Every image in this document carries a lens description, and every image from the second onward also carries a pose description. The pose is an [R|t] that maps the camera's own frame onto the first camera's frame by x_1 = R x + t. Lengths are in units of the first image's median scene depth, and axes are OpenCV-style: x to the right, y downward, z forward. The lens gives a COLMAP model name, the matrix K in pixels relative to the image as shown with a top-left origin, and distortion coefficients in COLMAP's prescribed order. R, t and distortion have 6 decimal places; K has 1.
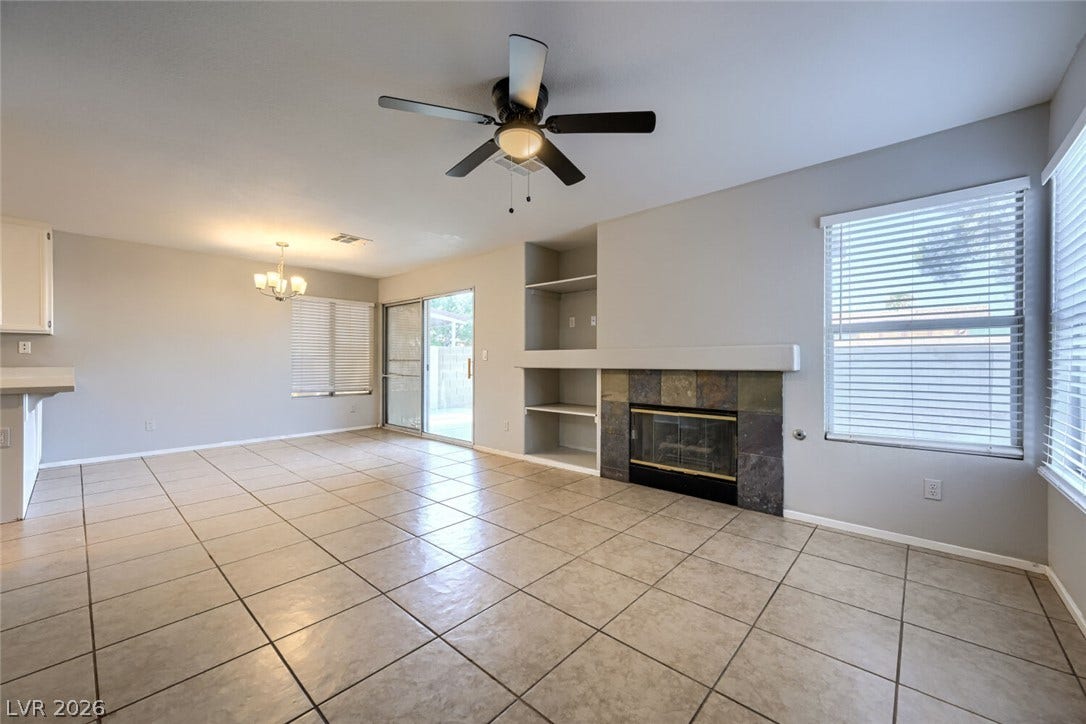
lens RADIAL K [[426.6, 0, 544.6], [0, 426.6, 361.6], [0, 0, 1]] dist [0.003911, 0.001139]
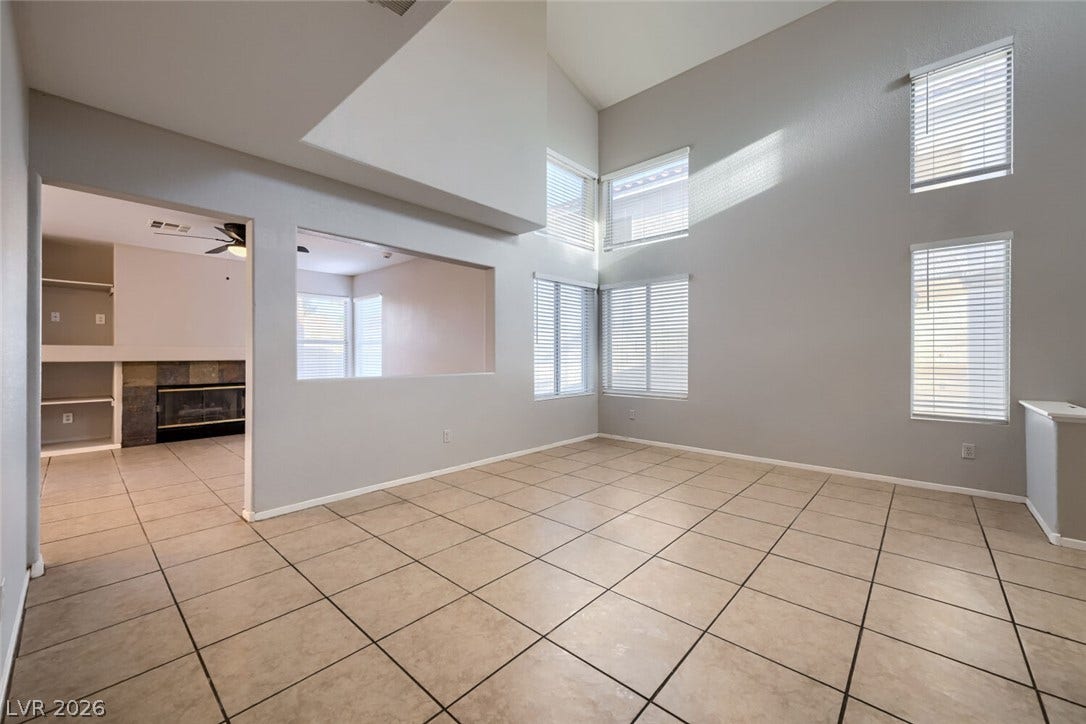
lens RADIAL K [[426.6, 0, 545.0], [0, 426.6, 355.0], [0, 0, 1]] dist [0.003911, 0.001139]
pose [[-0.001367, 0.002301, 0.999996, -1.194203], [0.002298, 0.999995, -0.002298, 0.003027], [-0.999996, 0.002295, -0.001373, -0.256183]]
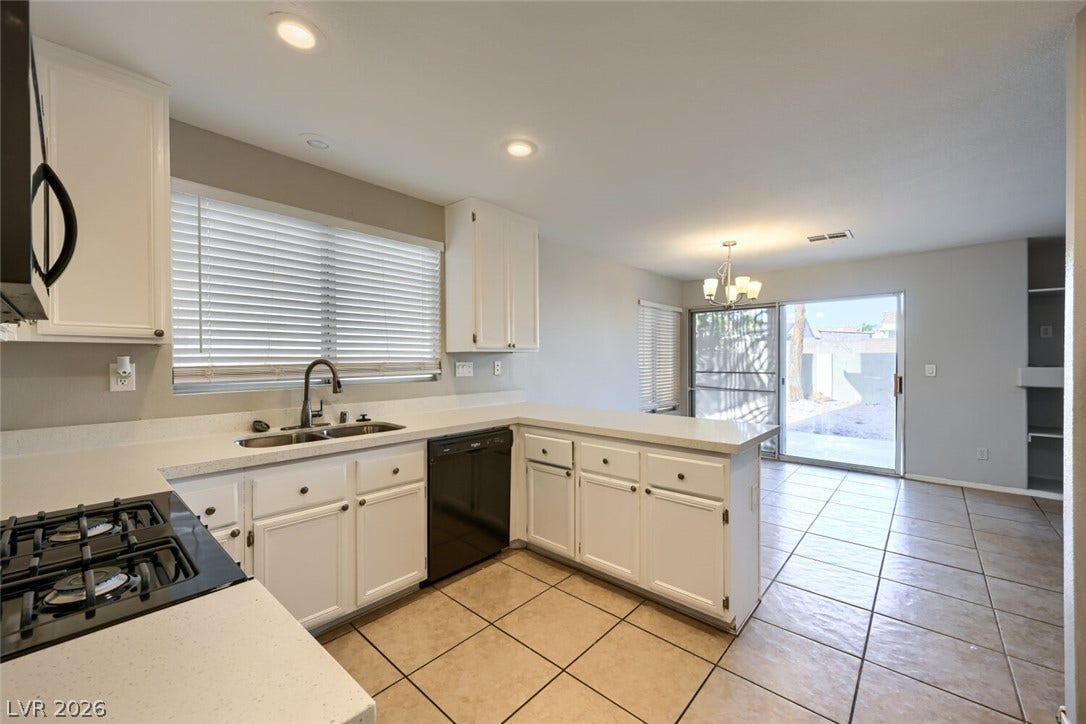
lens RADIAL K [[426.6, 0, 540.5], [0, 426.6, 364.0], [0, 0, 1]] dist [0.003911, 0.001139]
pose [[0.999992, -0.003919, -0.001254, -1.258756], [0.003932, 0.999938, 0.010414, -0.055069], [0.001213, -0.010419, 0.999945, 0.176864]]
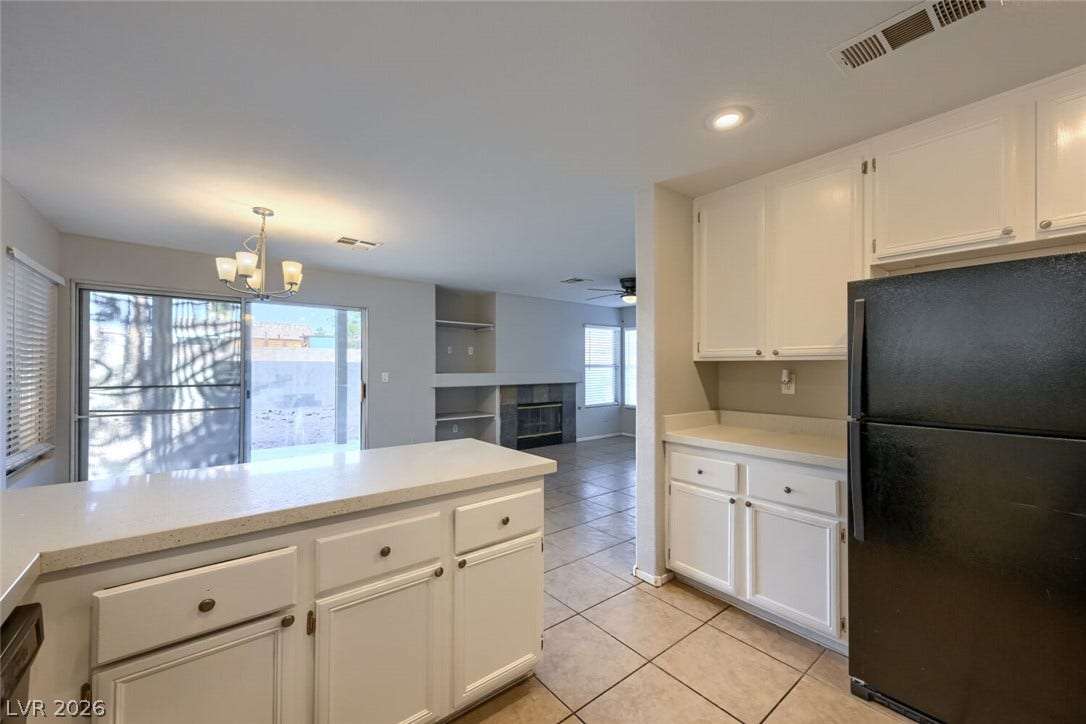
lens RADIAL K [[426.6, 0, 551.0], [0, 426.6, 363.9], [0, 0, 1]] dist [0.003911, 0.001139]
pose [[0.150421, 0.004778, 0.988611, -1.489994], [-0.001713, 0.999988, -0.004572, -0.058594], [-0.988621, -0.001006, 0.150427, 0.607790]]
